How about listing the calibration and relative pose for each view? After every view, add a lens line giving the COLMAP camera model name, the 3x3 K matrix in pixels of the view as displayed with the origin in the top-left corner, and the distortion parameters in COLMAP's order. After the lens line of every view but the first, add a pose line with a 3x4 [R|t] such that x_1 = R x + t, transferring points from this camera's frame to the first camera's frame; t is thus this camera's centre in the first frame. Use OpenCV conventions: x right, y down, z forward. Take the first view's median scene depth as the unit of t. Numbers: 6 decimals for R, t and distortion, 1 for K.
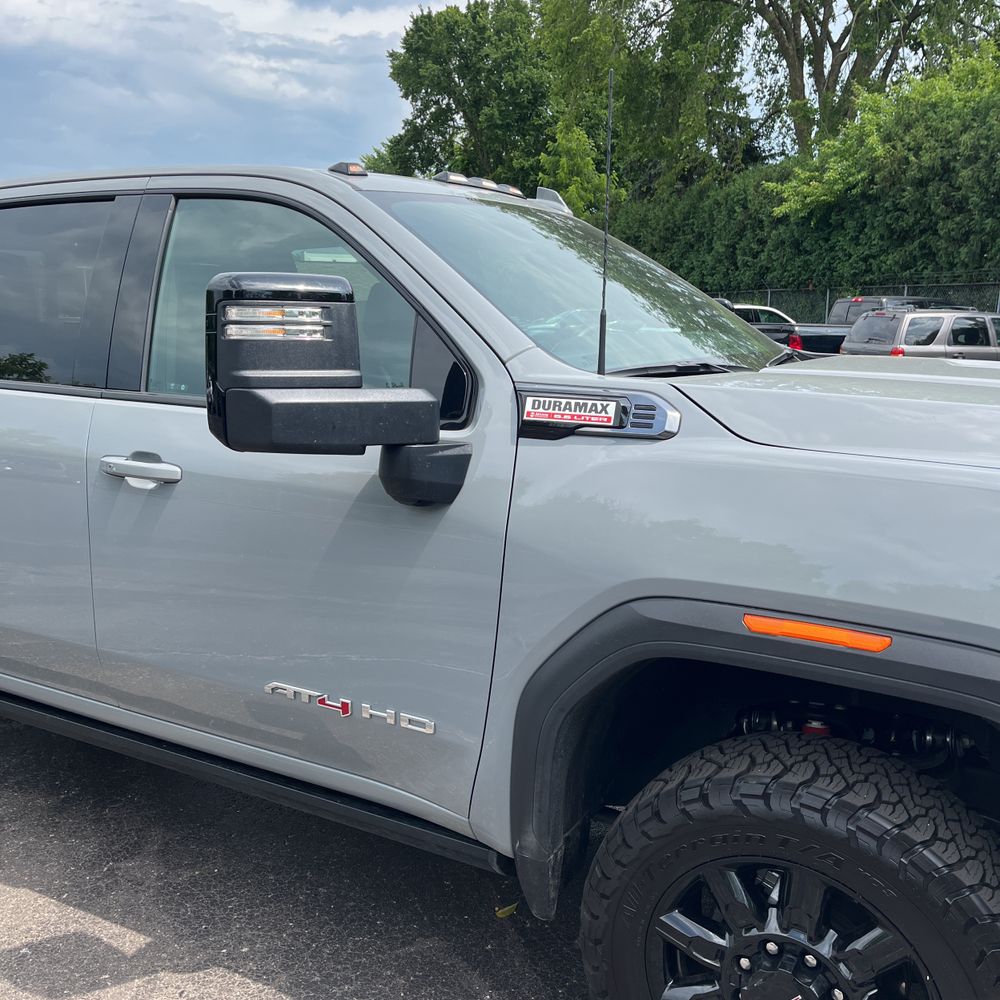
lens RADIAL K [[1013.5, 0, 506.8], [0, 1013.5, 518.3], [0, 0, 1]] dist [0.072480, -0.090788]
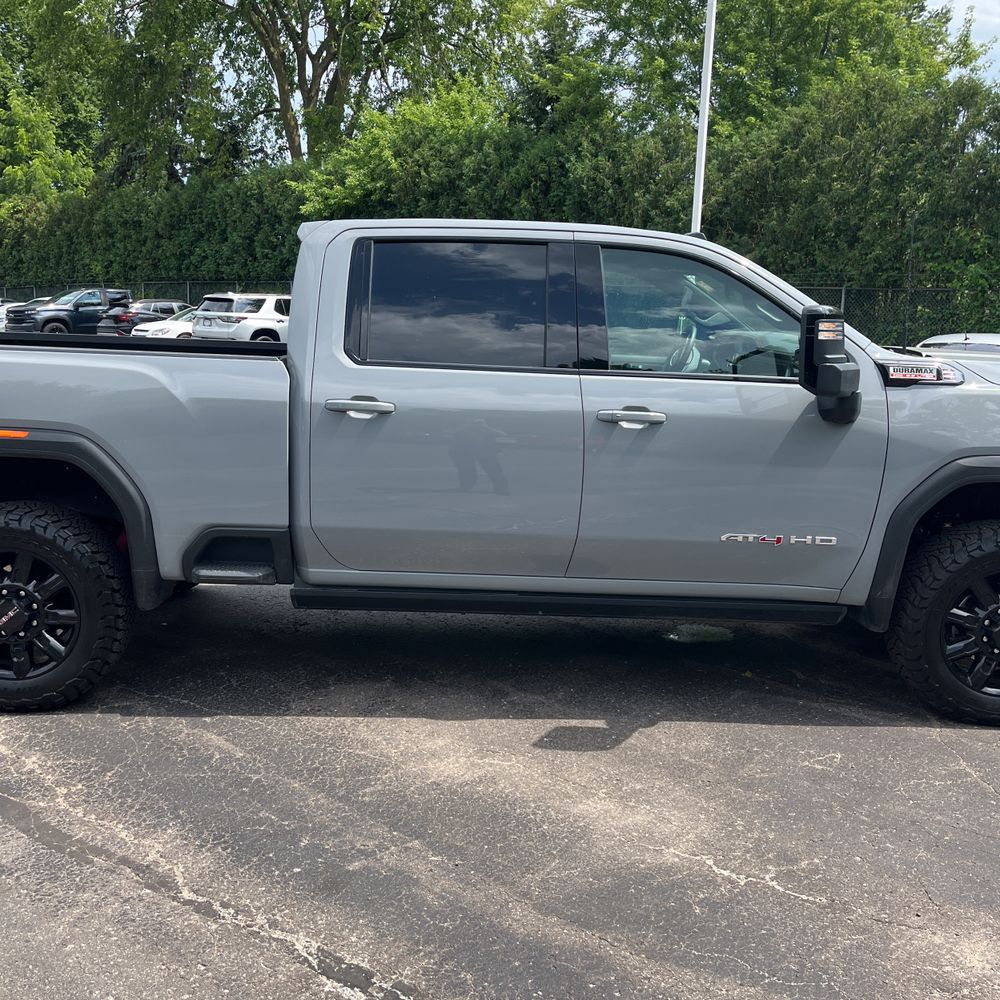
lens RADIAL K [[1015.6, 0, 499.7], [0, 1015.6, 507.1], [0, 0, 1]] dist [0.033824, -0.018132]
pose [[0.859103, -0.082382, 0.505128, -0.140828], [0.081272, 0.996396, 0.024279, 0.003963], [-0.505308, 0.020194, 0.862703, -0.029744]]
